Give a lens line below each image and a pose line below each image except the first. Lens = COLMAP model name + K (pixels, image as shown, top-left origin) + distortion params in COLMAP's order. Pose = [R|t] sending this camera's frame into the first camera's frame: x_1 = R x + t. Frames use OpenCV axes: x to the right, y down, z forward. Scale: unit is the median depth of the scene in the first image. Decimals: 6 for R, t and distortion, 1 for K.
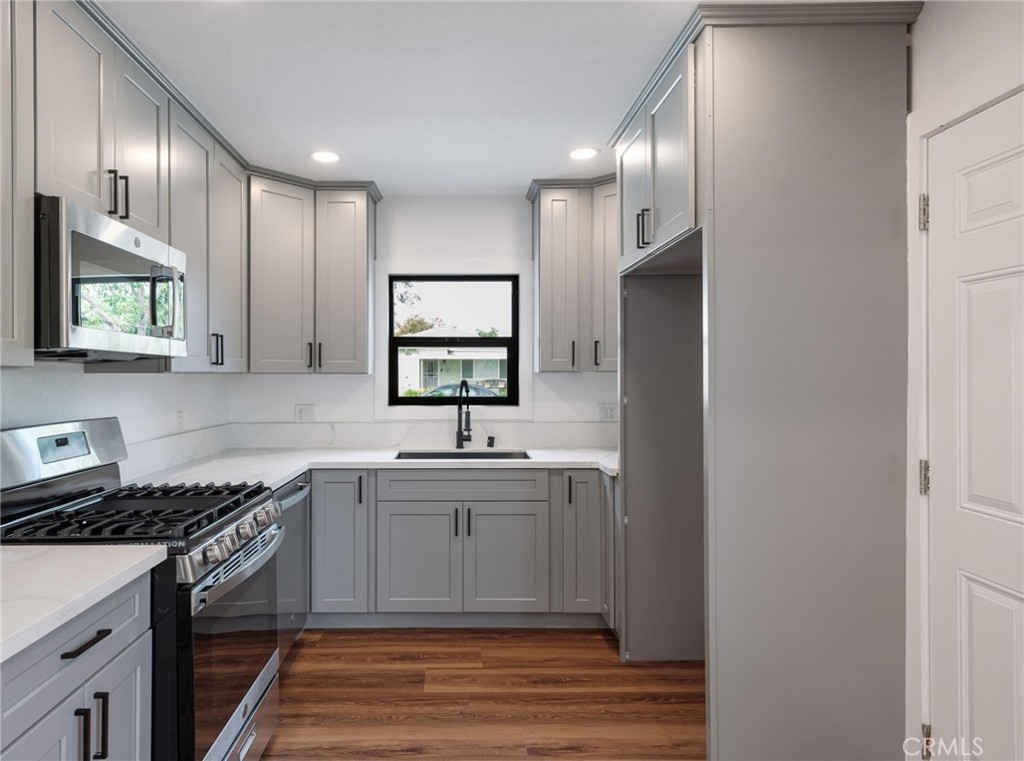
lens RADIAL K [[630.0, 0, 454.3], [0, 630.0, 375.9], [0, 0, 1]] dist [0.042457, -0.029260]
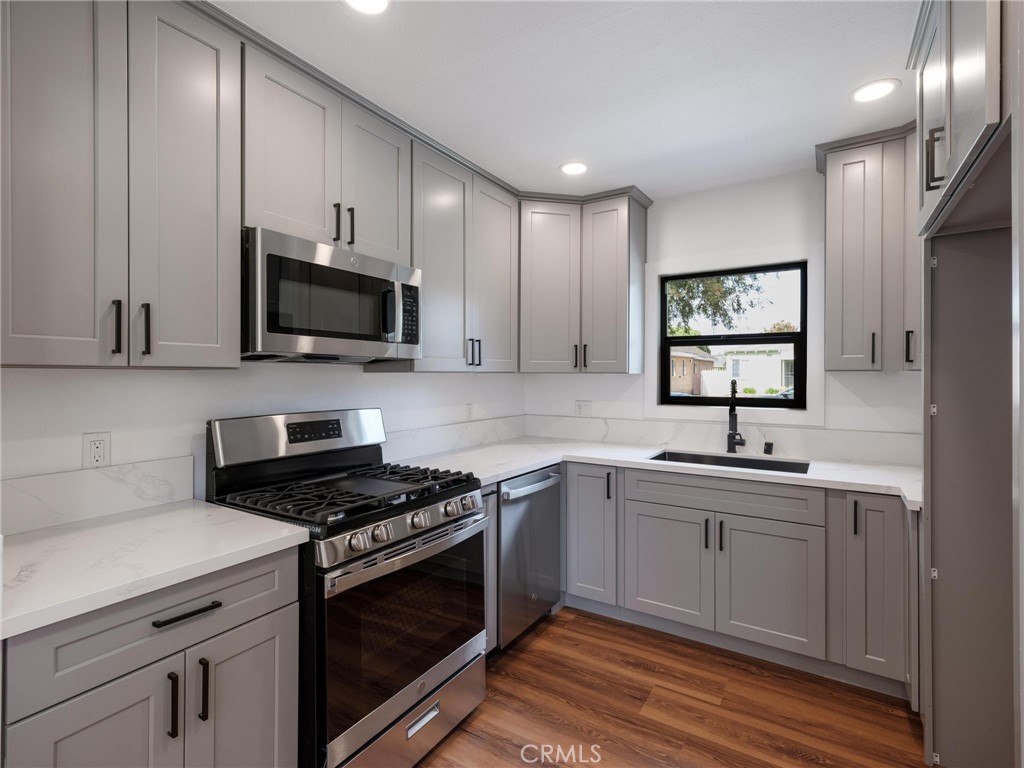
lens RADIAL K [[501.1, 0, 511.5], [0, 501.1, 377.1], [0, 0, 1]] dist [0.010143, -0.000949]
pose [[0.847166, 0.004192, -0.531311, 0.156231], [-0.001955, 0.999987, 0.004772, -0.000511], [0.531324, -0.003004, 0.847163, 0.232434]]
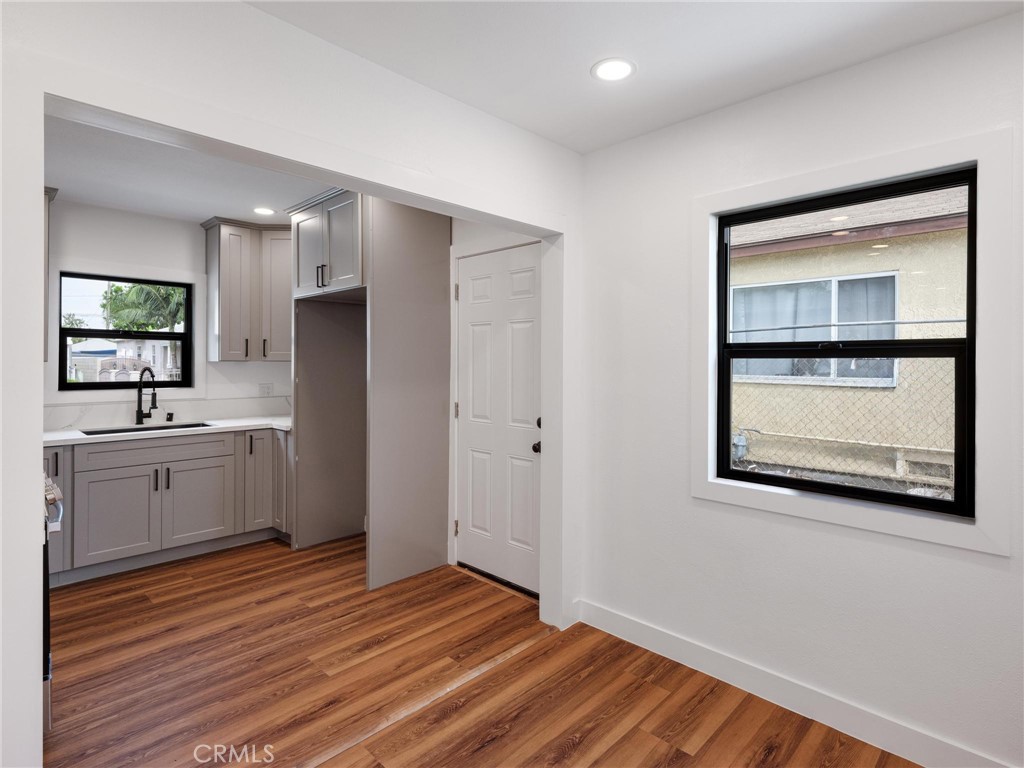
lens RADIAL K [[536.0, 0, 511.6], [0, 536.0, 365.1], [0, 0, 1]] dist [0.001384, 0.000322]
pose [[0.696926, 0.001992, 0.717140, -0.279505], [-0.003273, 0.999995, 0.000402, -0.000305], [-0.717136, -0.002627, 0.696929, -0.261730]]
